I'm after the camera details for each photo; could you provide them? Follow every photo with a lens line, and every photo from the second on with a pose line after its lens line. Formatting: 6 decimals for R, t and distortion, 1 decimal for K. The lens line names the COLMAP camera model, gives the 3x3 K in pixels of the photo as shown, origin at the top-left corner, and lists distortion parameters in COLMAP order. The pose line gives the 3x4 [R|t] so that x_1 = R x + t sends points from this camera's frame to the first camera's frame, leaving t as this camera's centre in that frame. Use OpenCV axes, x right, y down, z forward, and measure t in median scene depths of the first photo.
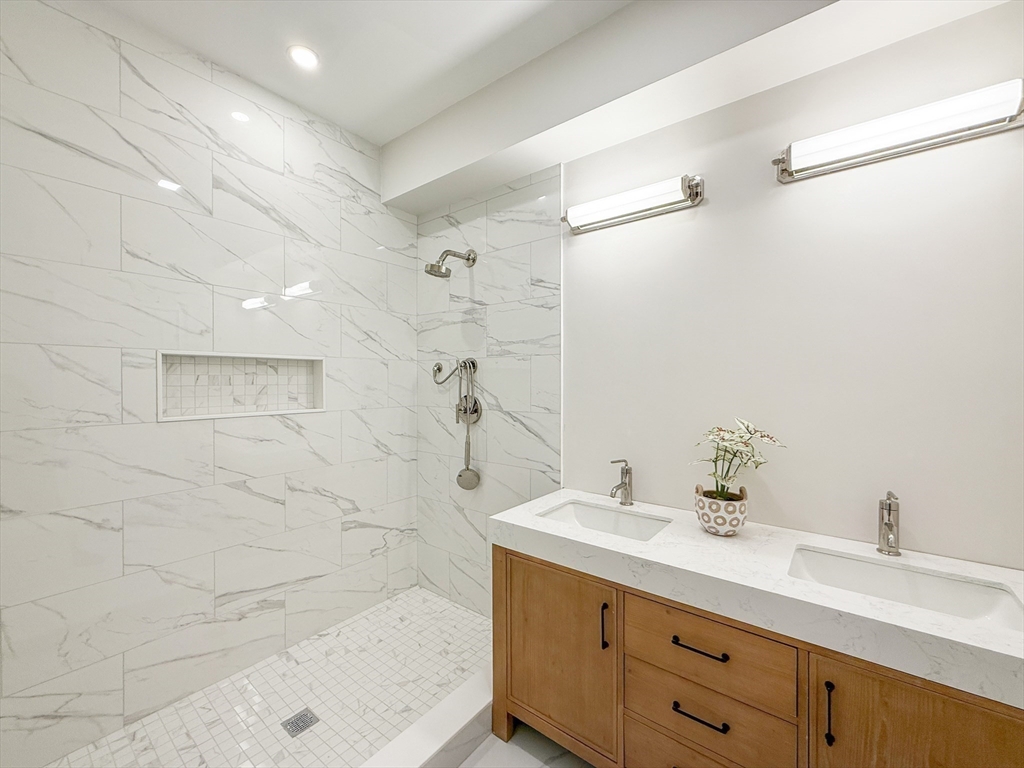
lens RADIAL K [[416.6, 0, 512.6], [0, 416.6, 374.4], [0, 0, 1]] dist [0.000341, 0.000171]
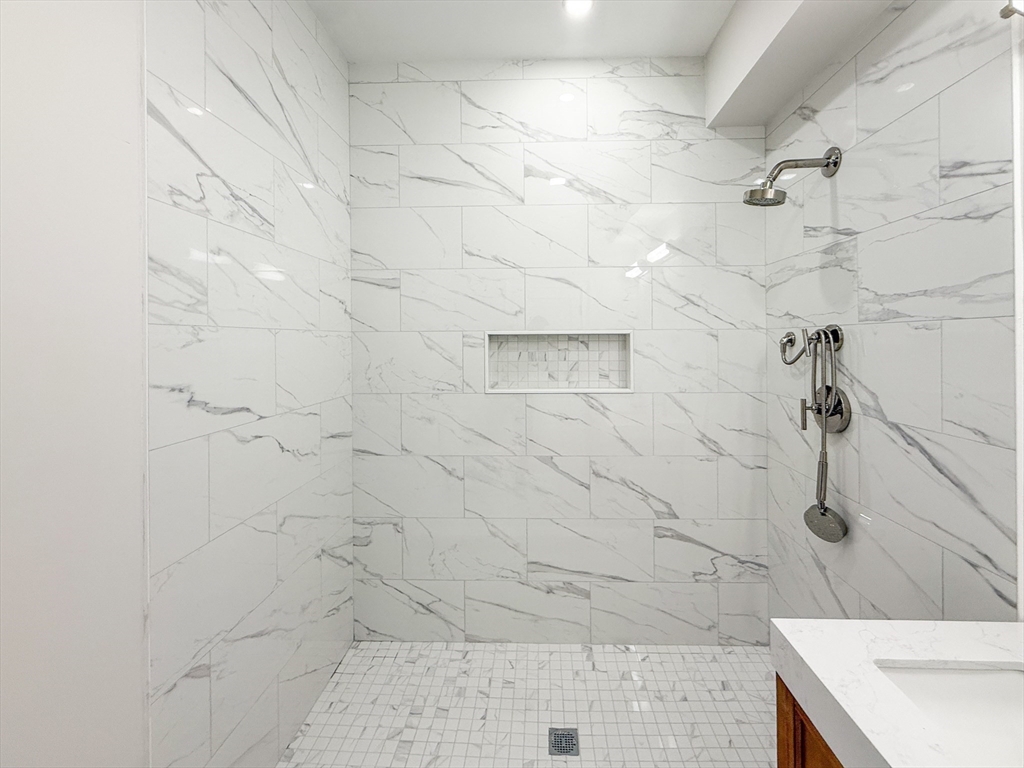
lens RADIAL K [[446.8, 0, 514.3], [0, 446.8, 337.2], [0, 0, 1]] dist [-0.000089, -0.000006]
pose [[0.597918, -0.012849, -0.801455, 0.156321], [0.016835, 0.999852, -0.003470, -0.029029], [0.801381, -0.011418, 0.598045, 0.251565]]
